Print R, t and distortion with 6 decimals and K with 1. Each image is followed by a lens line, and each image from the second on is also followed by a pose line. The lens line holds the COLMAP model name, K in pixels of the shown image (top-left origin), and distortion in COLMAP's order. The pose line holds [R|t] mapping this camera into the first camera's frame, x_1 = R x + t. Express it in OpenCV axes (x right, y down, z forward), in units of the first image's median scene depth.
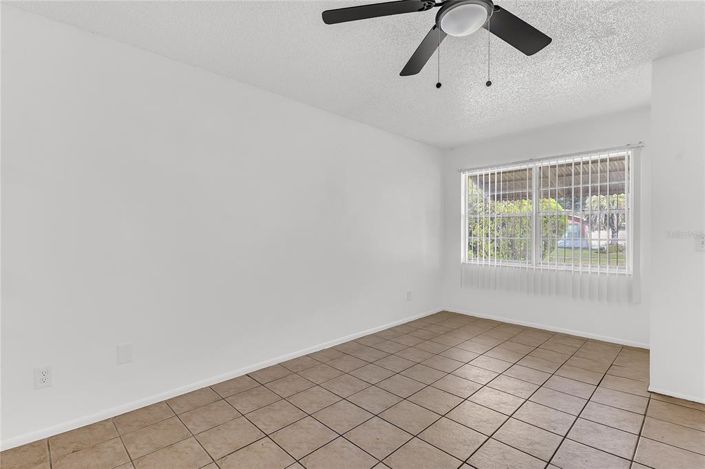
lens RADIAL K [[333.0, 0, 379.4], [0, 333.0, 234.8], [0, 0, 1]] dist [0.001835, 0.000123]
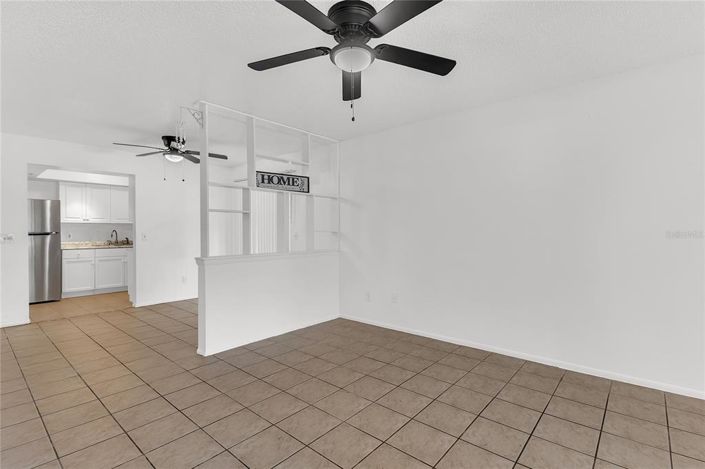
lens RADIAL K [[333.3, 0, 341.1], [0, 333.3, 234.9], [0, 0, 1]] dist [0.013749, -0.000063]
pose [[0.022058, 0.007162, -0.999731, 0.827176], [-0.002053, 0.999973, 0.007118, -0.002311], [0.999755, 0.001895, 0.022072, 0.515580]]
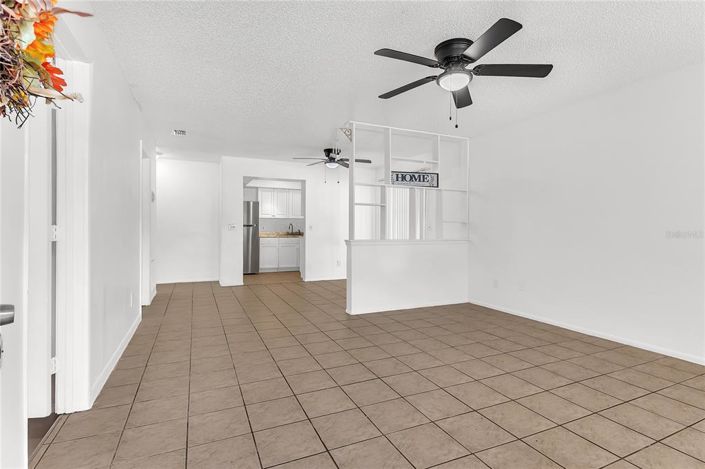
lens RADIAL K [[353.4, 0, 352.5], [0, 353.4, 234.5], [0, 0, 1]] dist [0.000285, 0.000009]
pose [[-0.377424, 0.001184, -0.926040, 1.113804], [-0.007898, 0.999959, 0.004498, 0.047391], [0.926007, 0.009011, -0.377399, 0.662920]]
